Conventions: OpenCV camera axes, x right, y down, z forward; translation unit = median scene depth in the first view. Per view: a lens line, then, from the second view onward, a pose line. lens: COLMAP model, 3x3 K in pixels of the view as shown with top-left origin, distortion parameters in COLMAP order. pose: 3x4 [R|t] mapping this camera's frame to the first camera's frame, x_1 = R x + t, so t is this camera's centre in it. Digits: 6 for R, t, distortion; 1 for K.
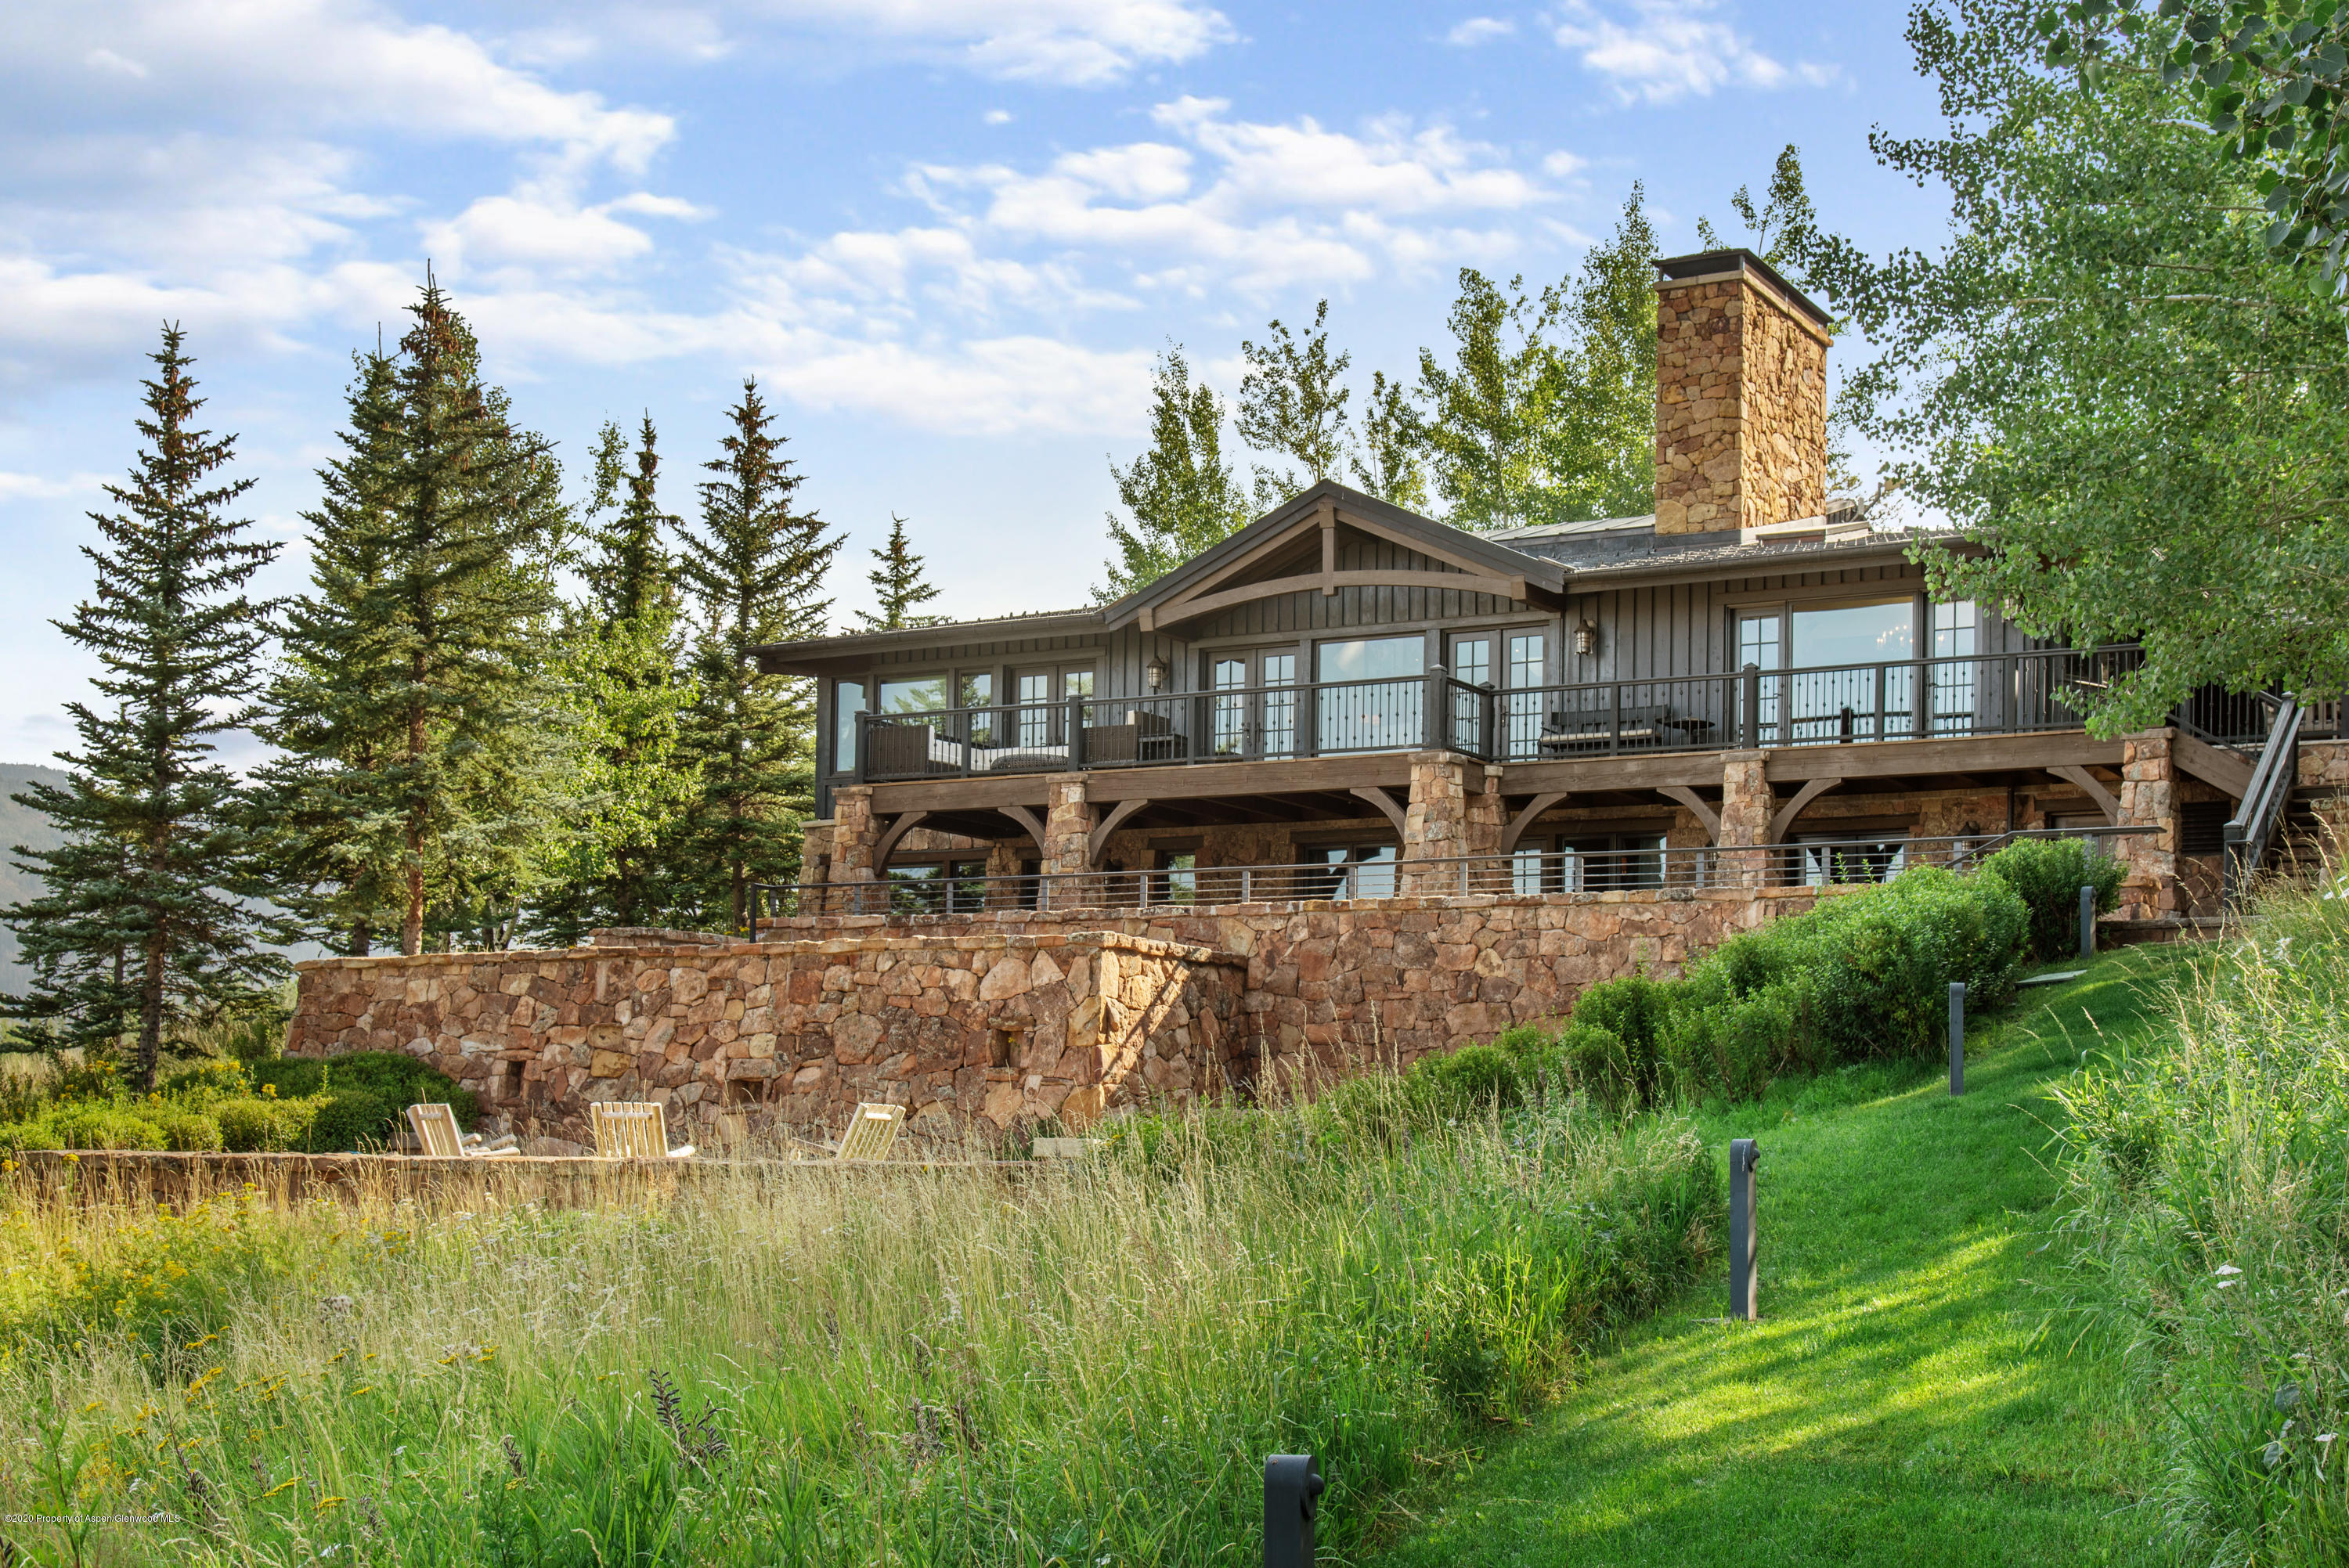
lens RADIAL K [[2944.6, 0, 1138.2], [0, 2944.6, 766.6], [0, 0, 1]] dist [-0.018484, 0.000000]
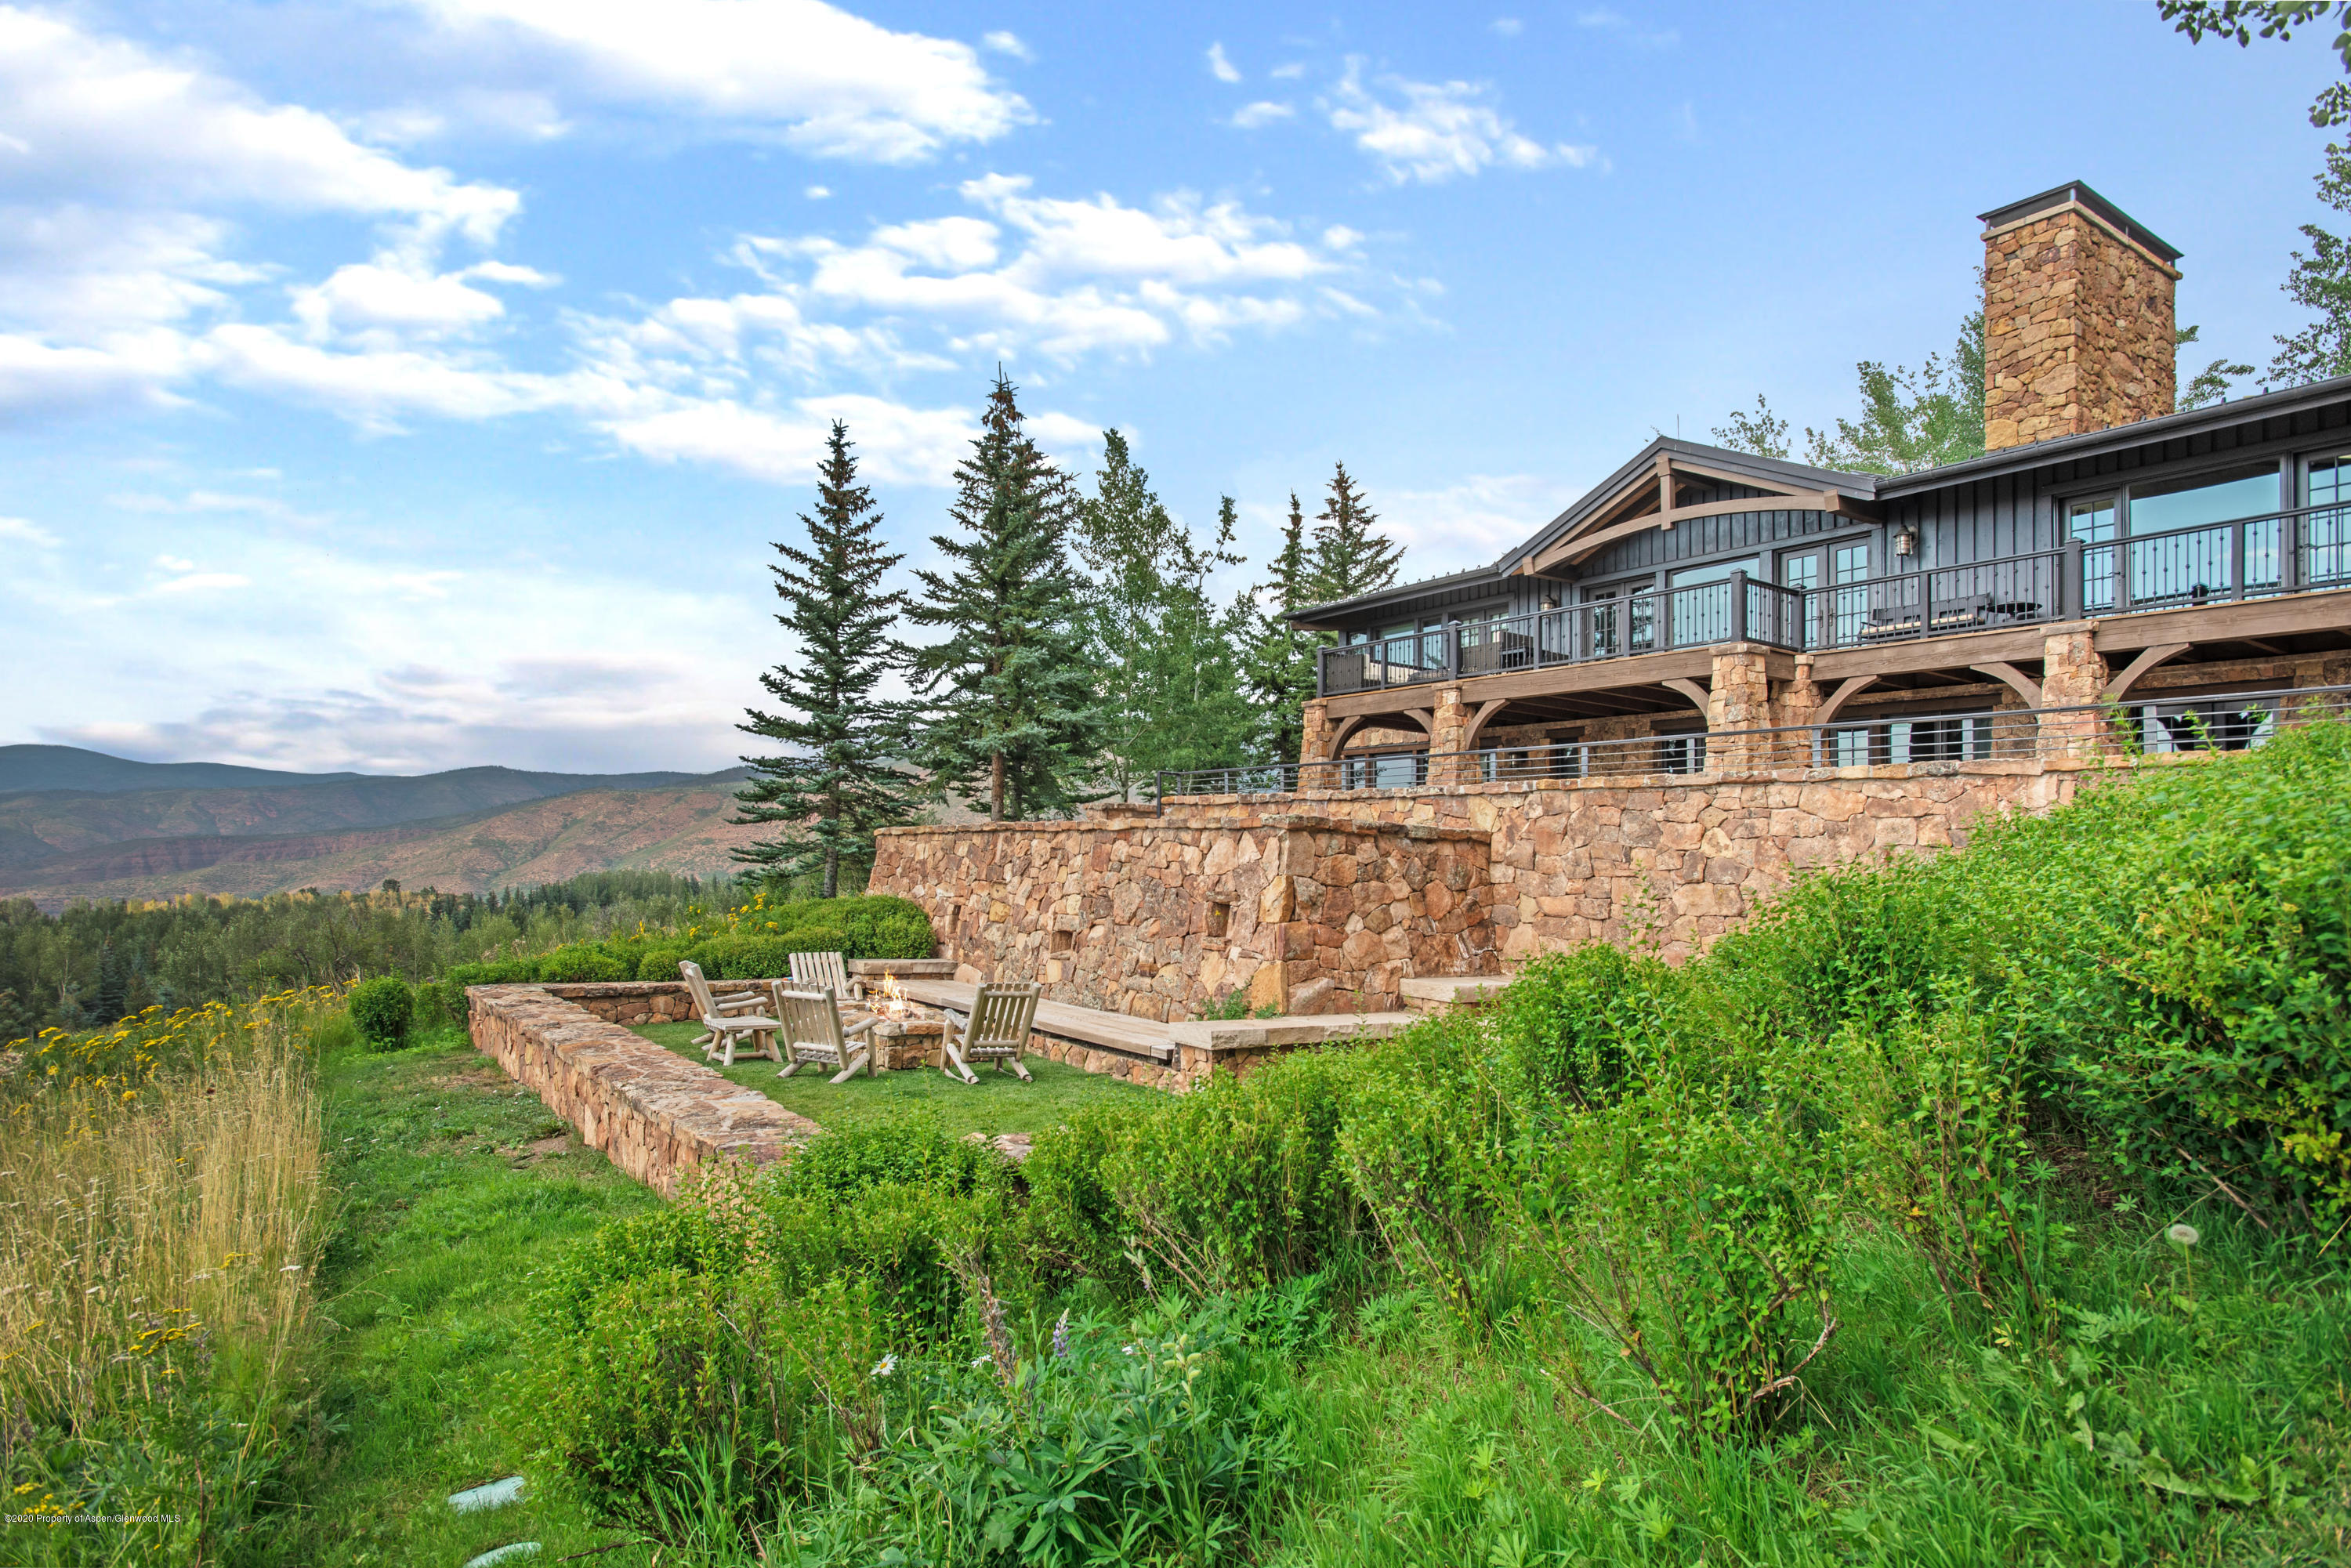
lens RADIAL K [[1280.2, 0, 1157.2], [0, 1280.2, 760.8], [0, 0, 1]] dist [0.023549, -0.009164]
pose [[0.902020, -0.020877, -0.431190, 0.110464], [0.035585, 0.999026, 0.026073, 0.018862], [0.430225, -0.038862, 0.901885, 0.447176]]
